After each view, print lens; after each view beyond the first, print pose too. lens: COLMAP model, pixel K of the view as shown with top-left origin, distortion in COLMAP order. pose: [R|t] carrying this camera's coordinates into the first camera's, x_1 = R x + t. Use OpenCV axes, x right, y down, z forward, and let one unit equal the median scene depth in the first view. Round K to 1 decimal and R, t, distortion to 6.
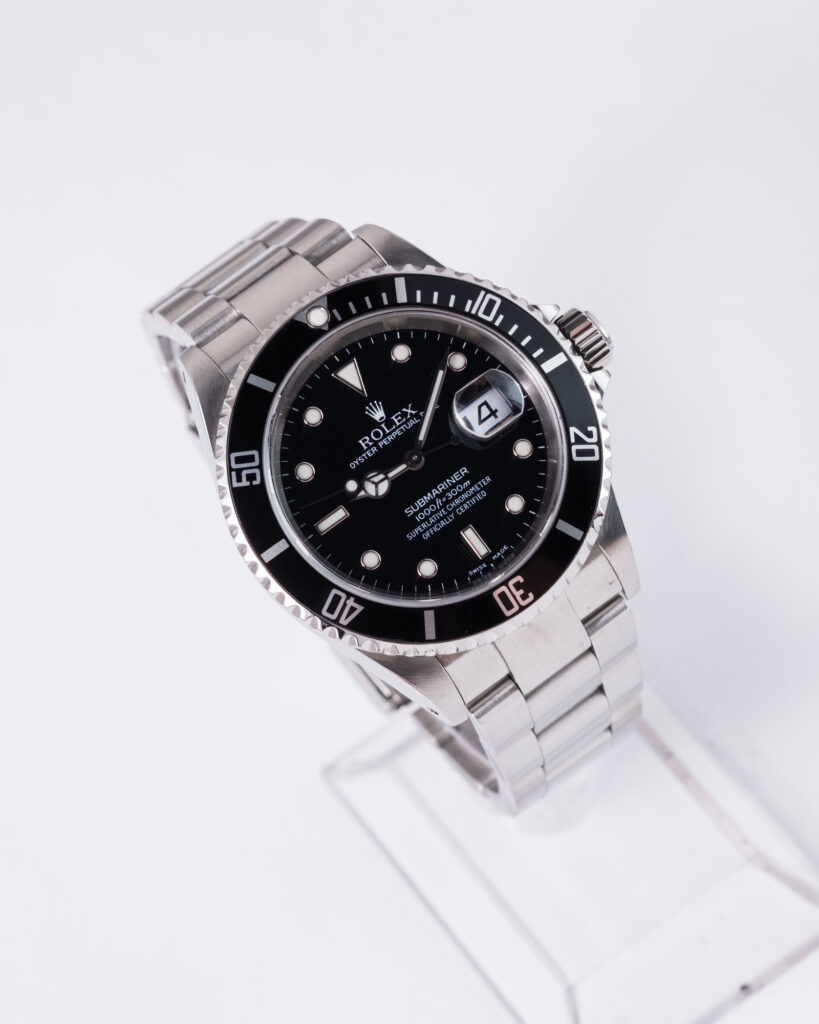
lens RADIAL K [[4917.8, 0, 409.5], [0, 4917.8, 512.0], [0, 0, 1]] dist [-0.218413, 4.054177]
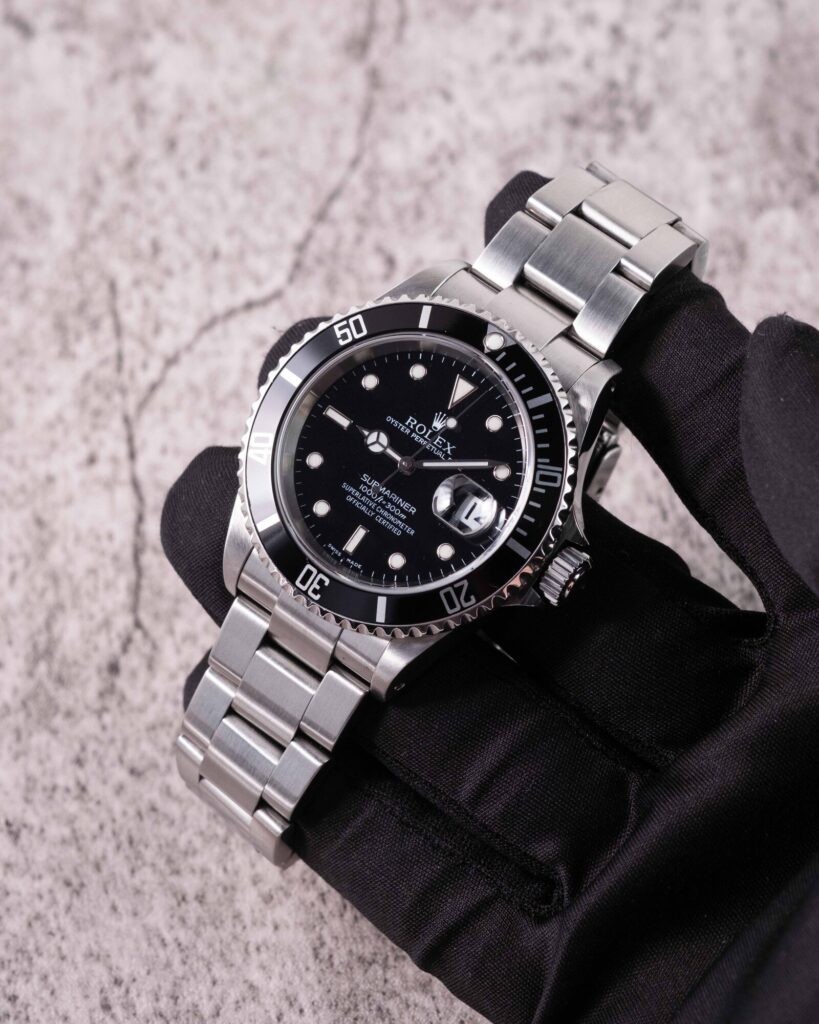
lens RADIAL K [[4917.8, 0, 409.5], [0, 4917.8, 512.0], [0, 0, 1]] dist [-0.218413, 4.054177]
pose [[0.255027, 0.906335, -0.336925, 0.393406], [-0.869096, 0.367590, 0.330983, -0.382998], [0.423832, 0.208411, 0.881437, 0.001183]]
